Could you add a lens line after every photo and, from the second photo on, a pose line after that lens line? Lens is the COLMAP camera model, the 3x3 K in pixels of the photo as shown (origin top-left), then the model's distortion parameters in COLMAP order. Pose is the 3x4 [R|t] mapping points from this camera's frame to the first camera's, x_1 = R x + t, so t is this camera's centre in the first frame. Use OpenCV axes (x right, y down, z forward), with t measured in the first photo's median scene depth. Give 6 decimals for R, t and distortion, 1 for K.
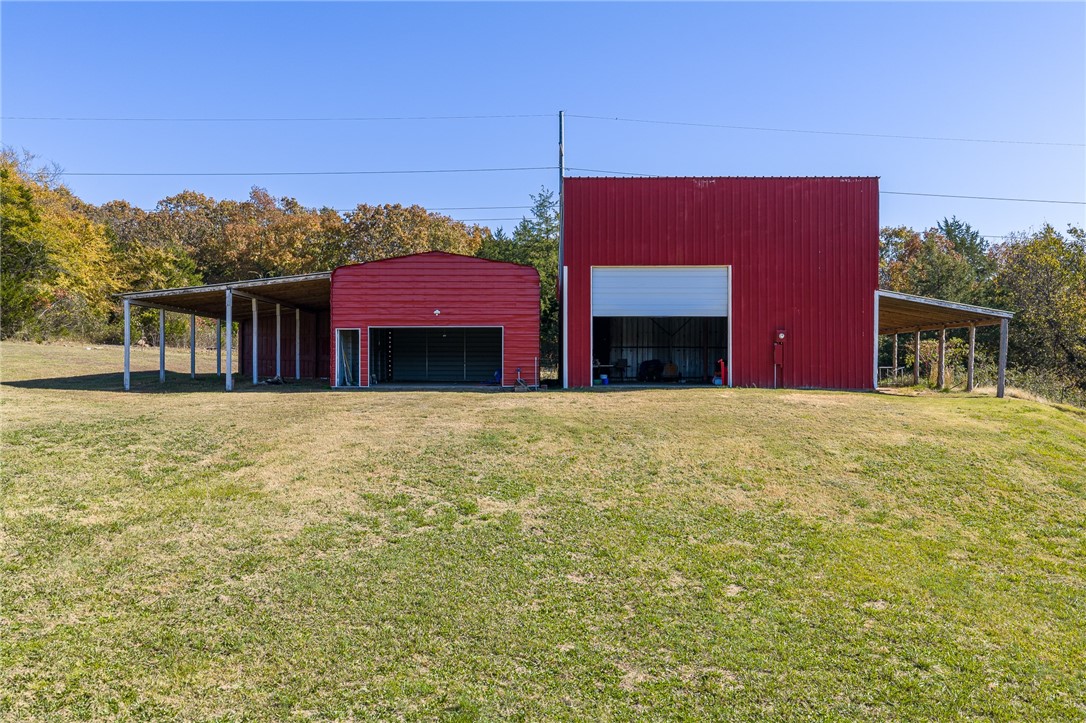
lens RADIAL K [[890.8, 0, 542.8], [0, 890.8, 364.1], [0, 0, 1]] dist [0.006501, -0.007410]
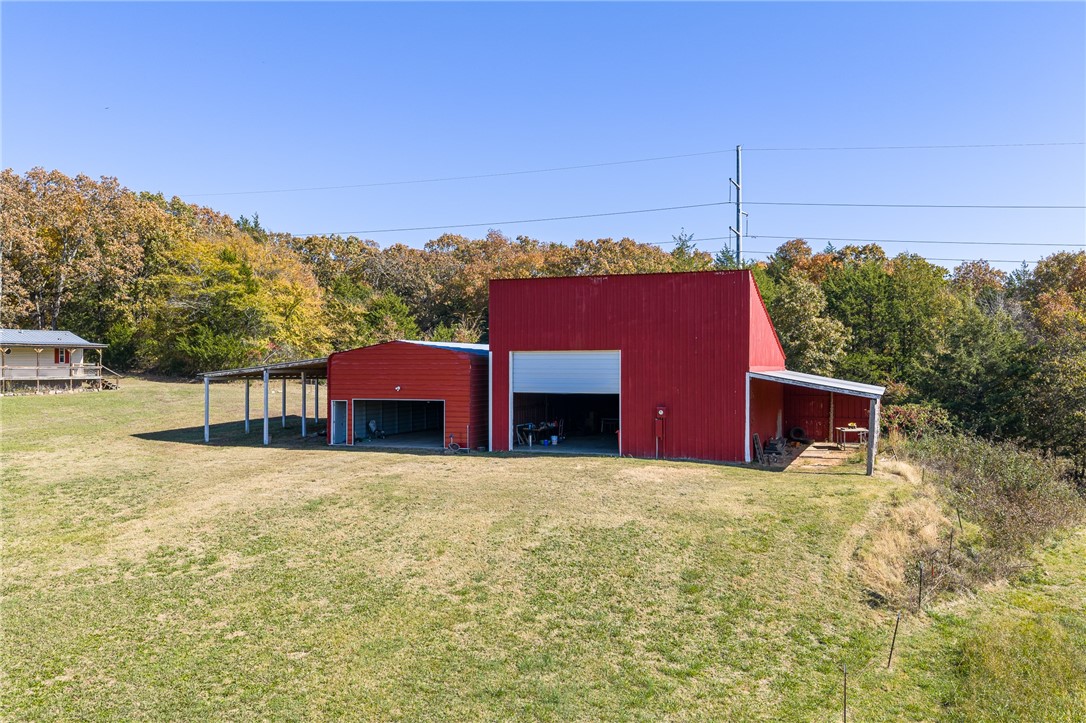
lens RADIAL K [[890.8, 0, 544.5], [0, 890.8, 359.2], [0, 0, 1]] dist [0.006501, -0.007410]
pose [[0.930817, -0.003189, -0.365472, 0.461929], [0.001031, 0.999981, -0.006101, -0.078428], [0.365484, 0.005303, 0.930802, -0.092631]]
